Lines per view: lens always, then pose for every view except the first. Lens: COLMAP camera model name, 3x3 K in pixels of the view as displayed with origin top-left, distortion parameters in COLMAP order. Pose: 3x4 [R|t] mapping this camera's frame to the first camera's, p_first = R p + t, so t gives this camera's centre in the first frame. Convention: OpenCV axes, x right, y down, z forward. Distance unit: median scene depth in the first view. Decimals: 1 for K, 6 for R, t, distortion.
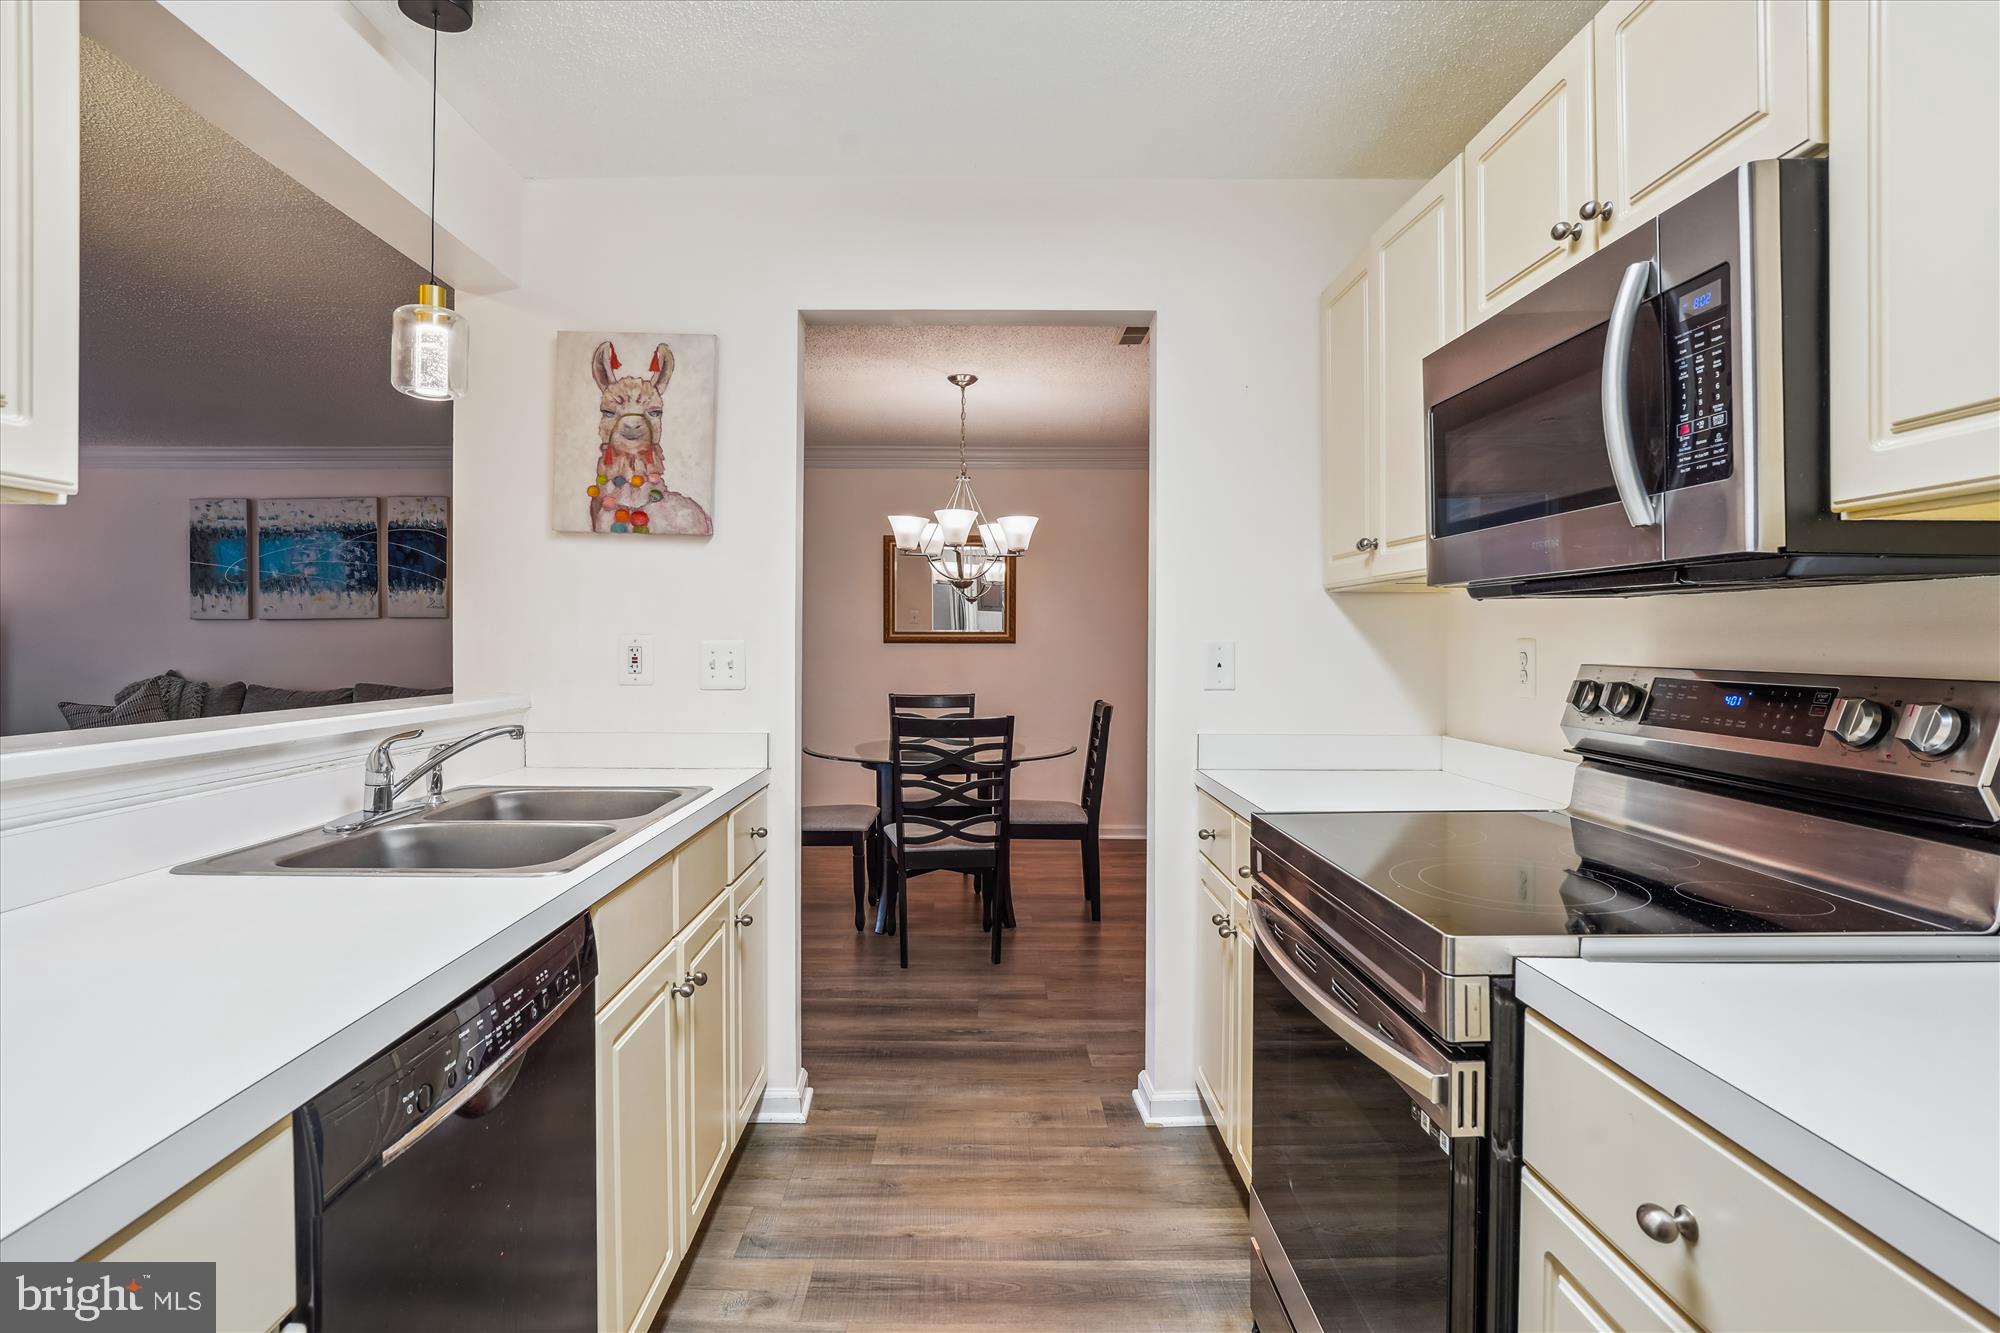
lens RADIAL K [[1002.3, 0, 992.7], [0, 1002.3, 647.7], [0, 0, 1]] dist [-0.042388, 0.010072]
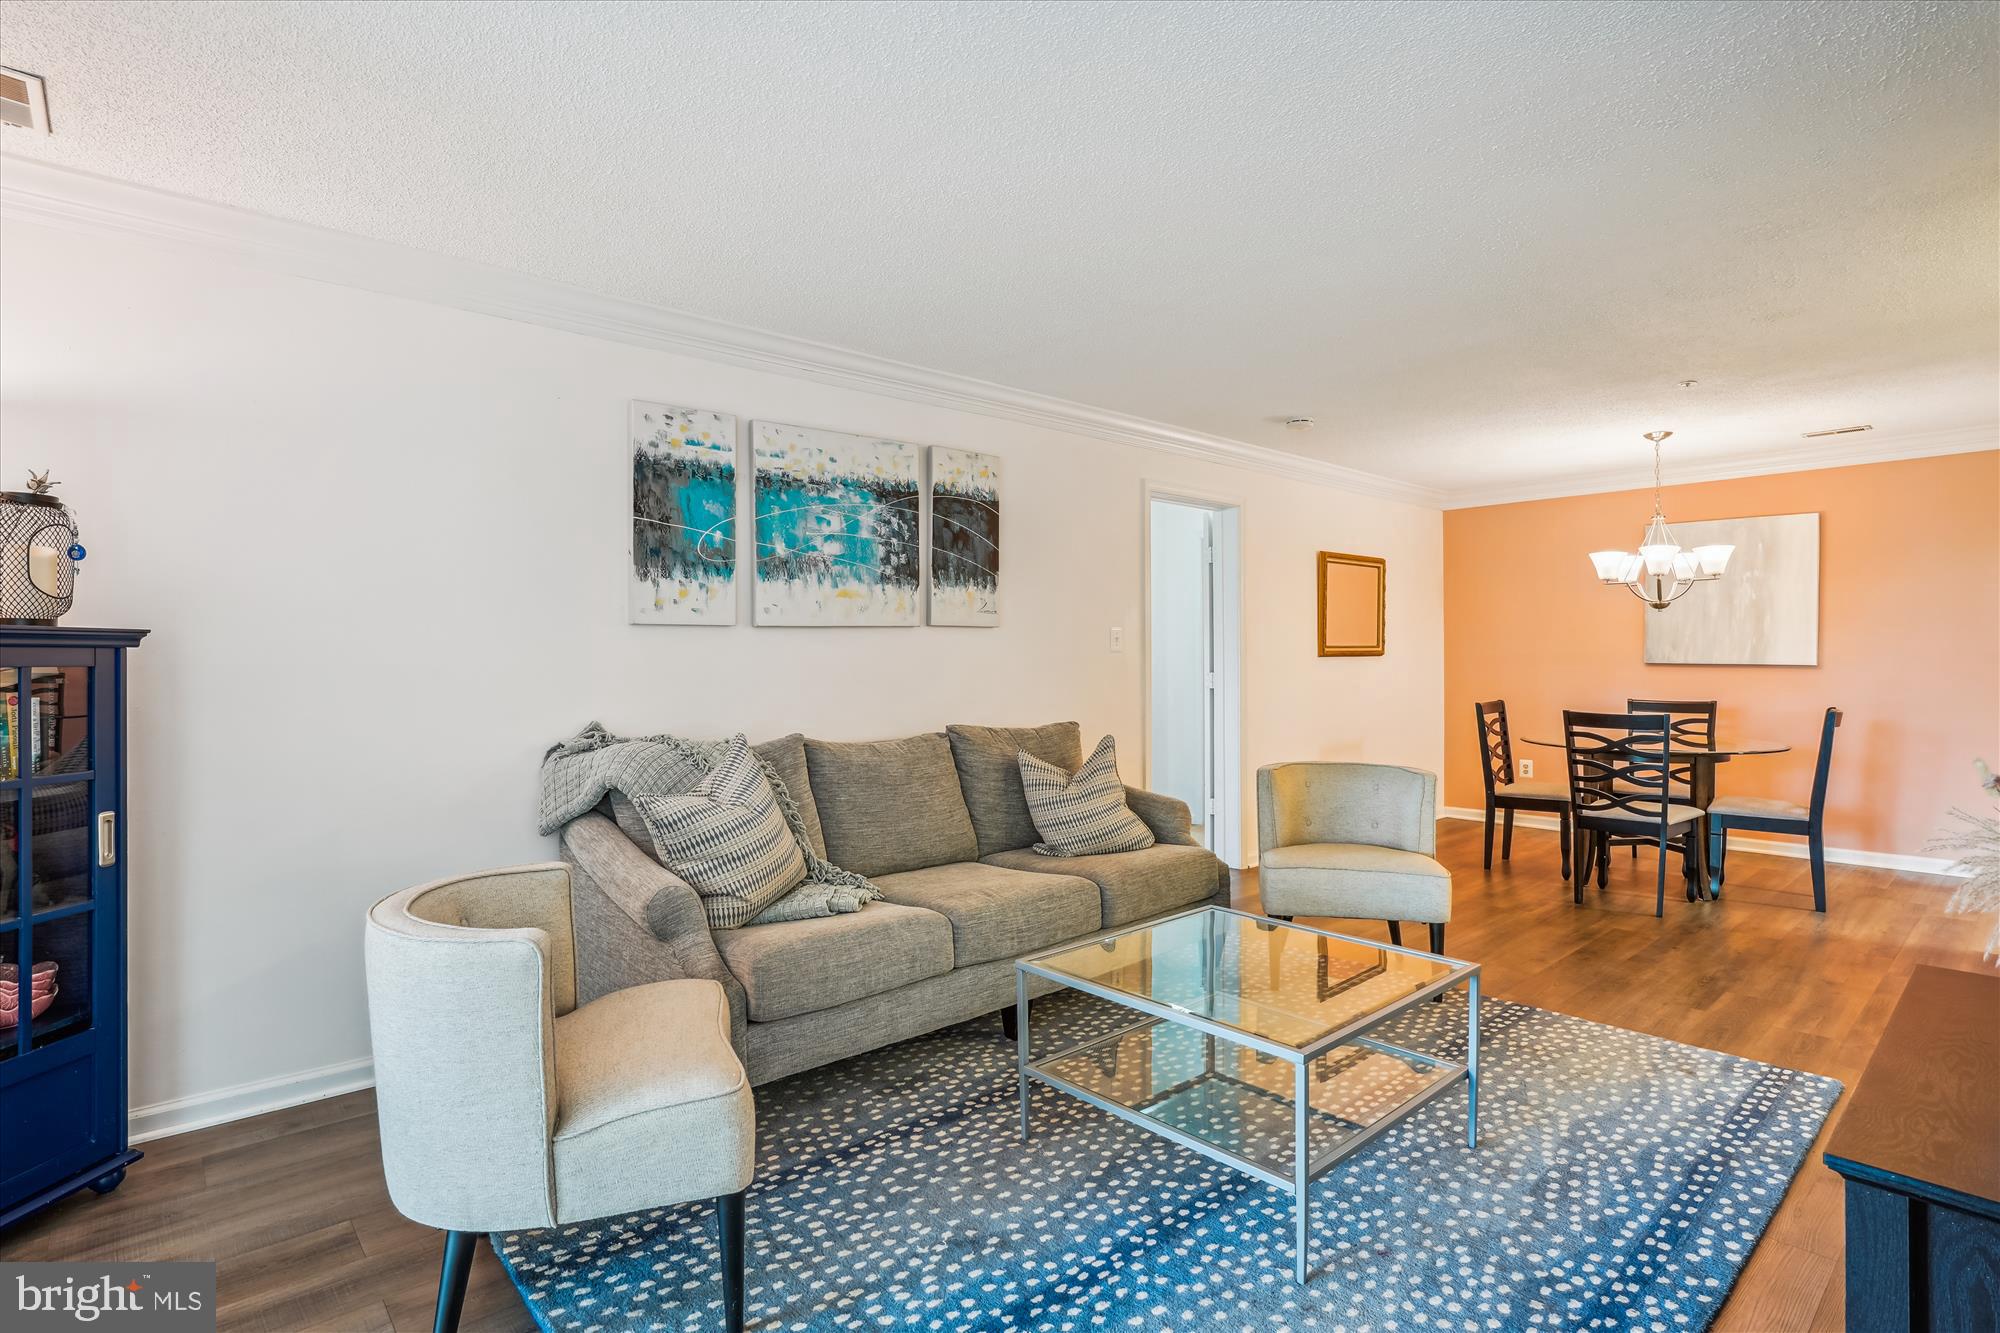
lens RADIAL K [[979.2, 0, 1003.8], [0, 979.2, 652.0], [0, 0, 1]] dist [-0.035950, 0.007927]
pose [[0.757680, -0.006207, 0.652597, -2.250904], [0.013527, 0.999889, -0.006195, -0.017502], [-0.652487, 0.013521, 0.757680, 1.036773]]
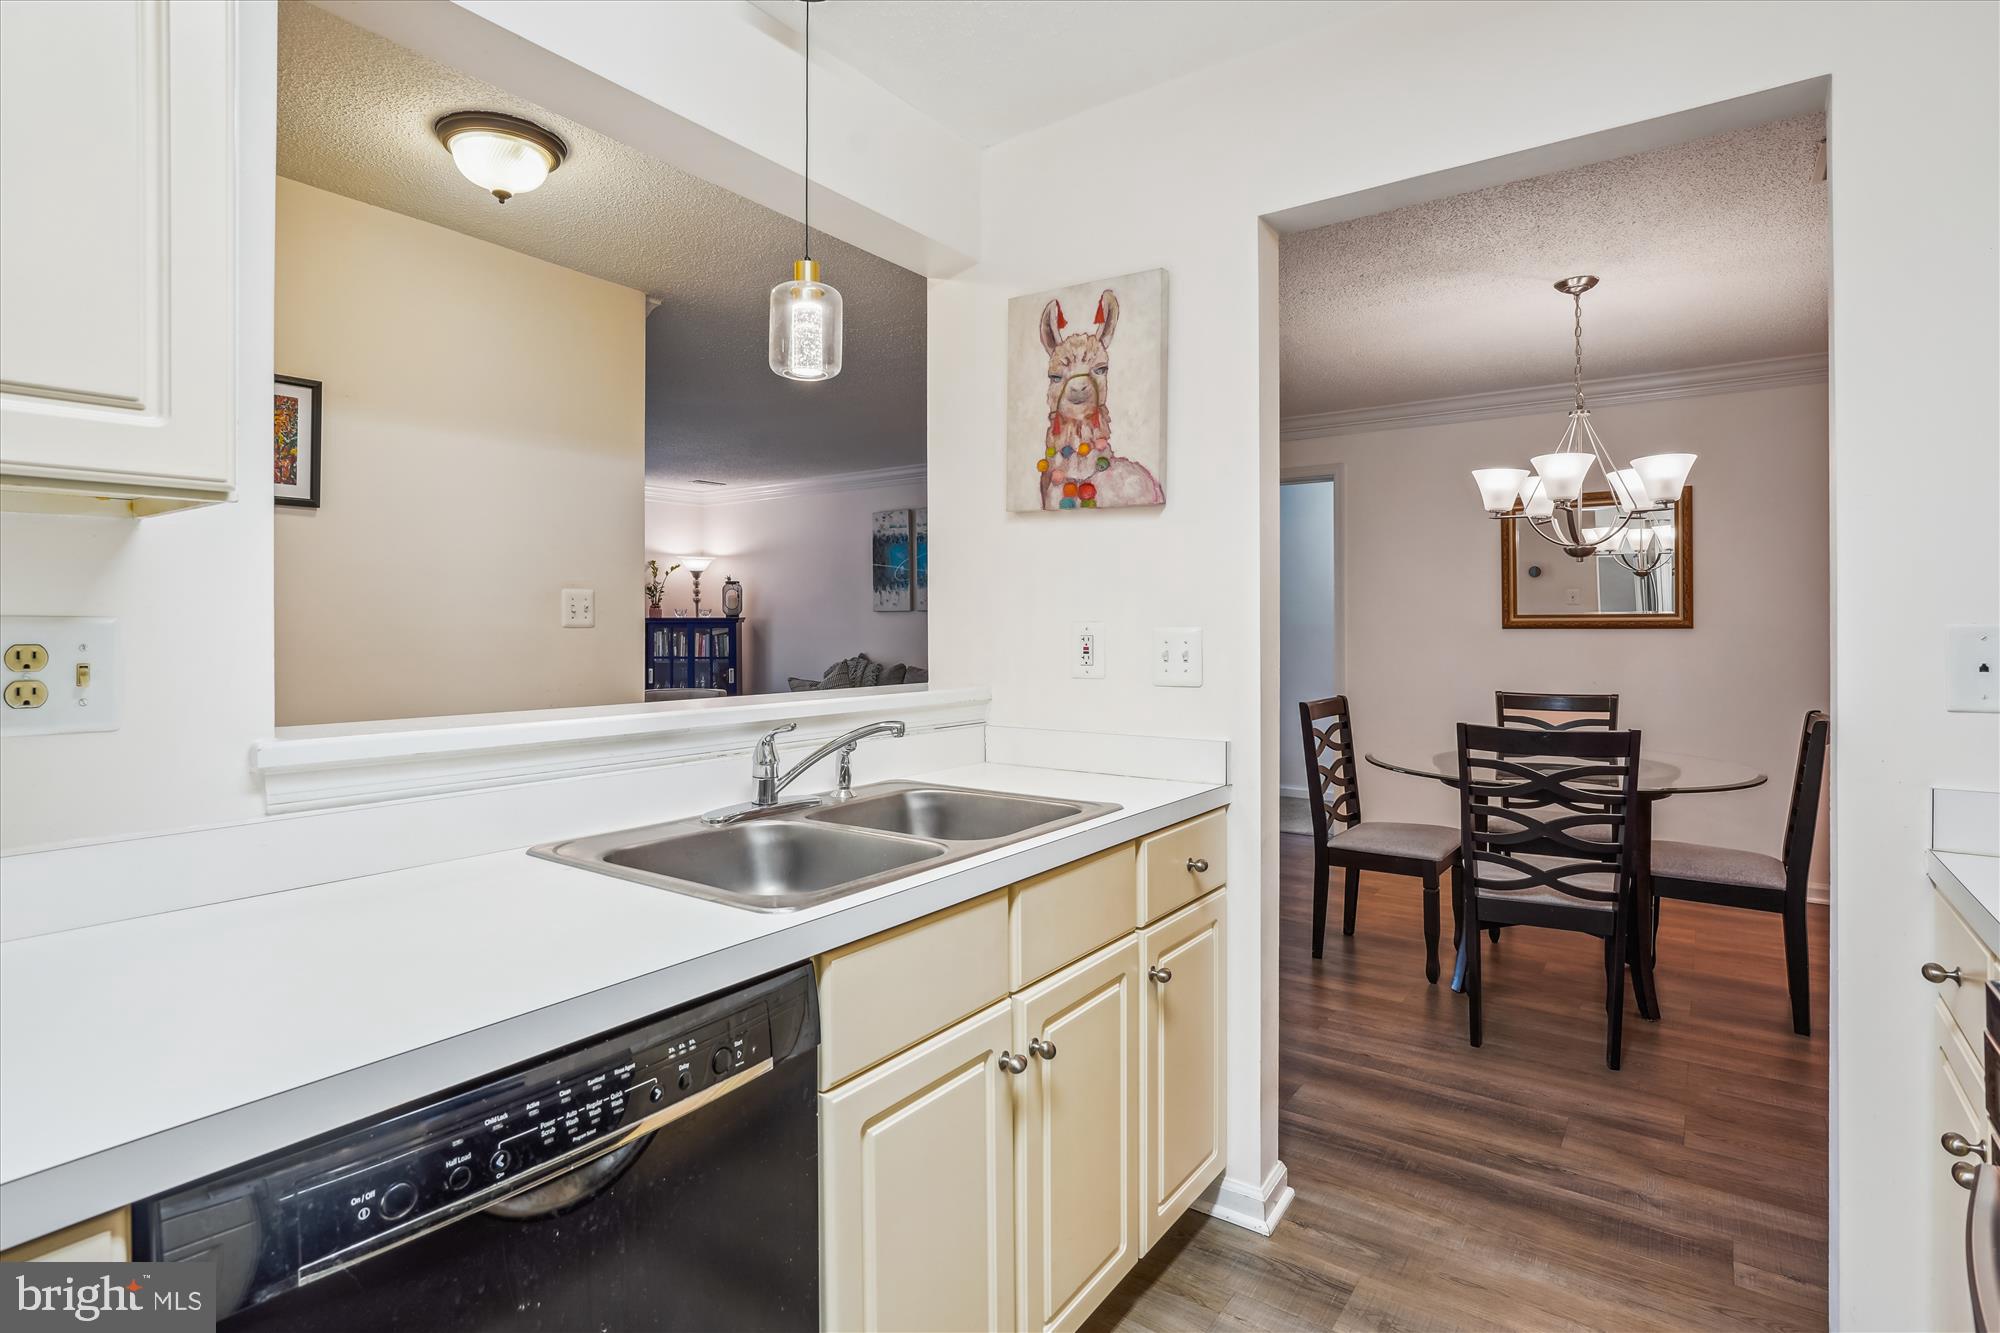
lens RADIAL K [[996.7, 0, 996.8], [0, 996.7, 623.2], [0, 0, 1]] dist [-0.037263, 0.010410]
pose [[0.801383, -0.007265, -0.598107, 0.100443], [0.001117, 0.999943, -0.010648, -0.002270], [0.598150, 0.007865, 0.801345, 0.217856]]
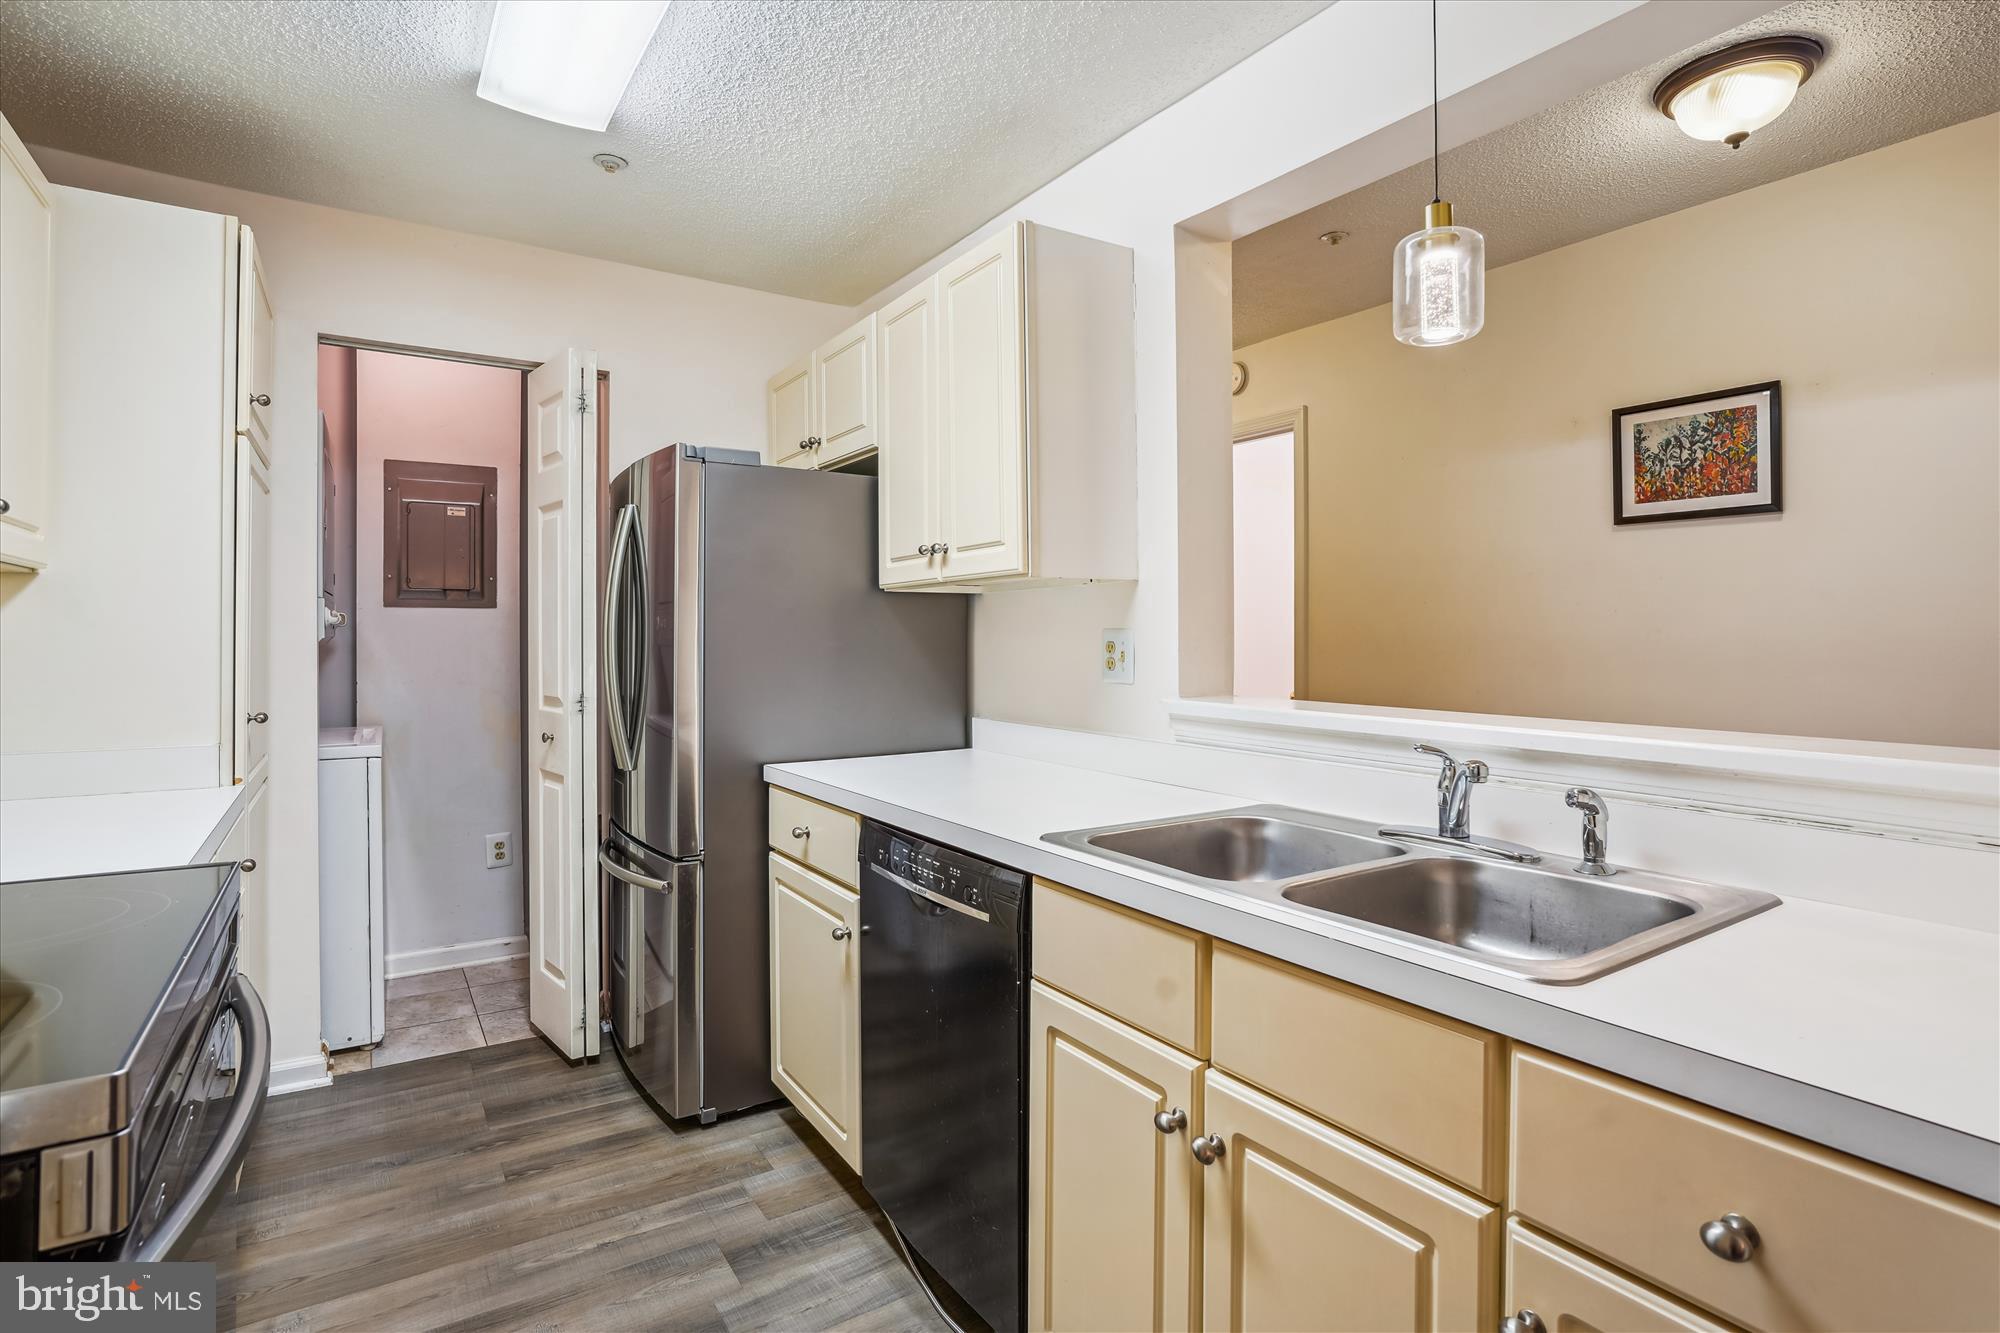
lens RADIAL K [[995.0, 0, 999.2], [0, 995.0, 627.8], [0, 0, 1]] dist [-0.039280, 0.012816]
pose [[-0.845533, -0.007946, -0.533864, 0.111858], [-0.007338, 0.999968, -0.003261, -0.006980], [0.533873, 0.001160, -0.845564, 0.968684]]
